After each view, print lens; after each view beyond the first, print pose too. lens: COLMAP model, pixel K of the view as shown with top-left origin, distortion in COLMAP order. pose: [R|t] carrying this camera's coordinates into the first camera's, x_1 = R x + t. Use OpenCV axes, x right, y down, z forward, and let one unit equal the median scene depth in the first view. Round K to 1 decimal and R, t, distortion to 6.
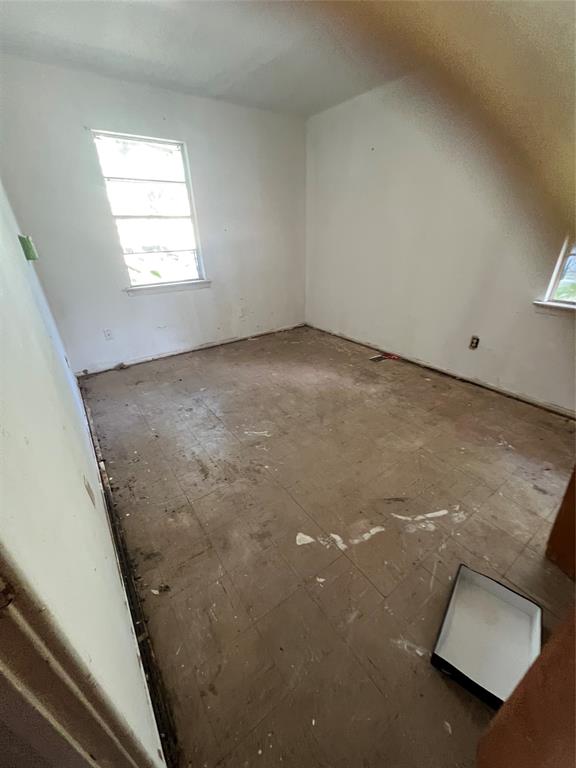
lens RADIAL K [[308.0, 0, 289.7], [0, 308.0, 384.4], [0, 0, 1]] dist [-0.000165, 0.000281]
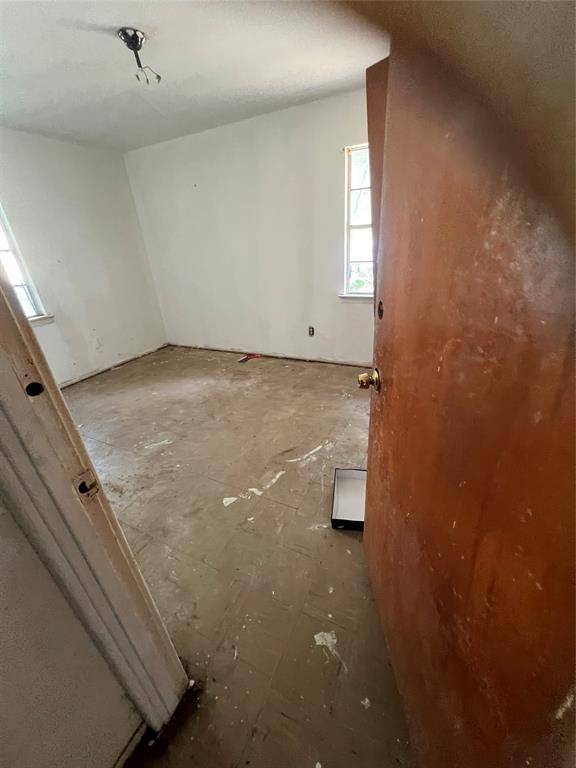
lens RADIAL K [[308.0, 0, 289.2], [0, 308.0, 385.3], [0, 0, 1]] dist [-0.000165, 0.000281]
pose [[0.884159, -0.234044, 0.404335, -0.082825], [0.252503, 0.967564, 0.007913, 0.063586], [-0.393071, 0.095099, 0.914577, -0.171861]]
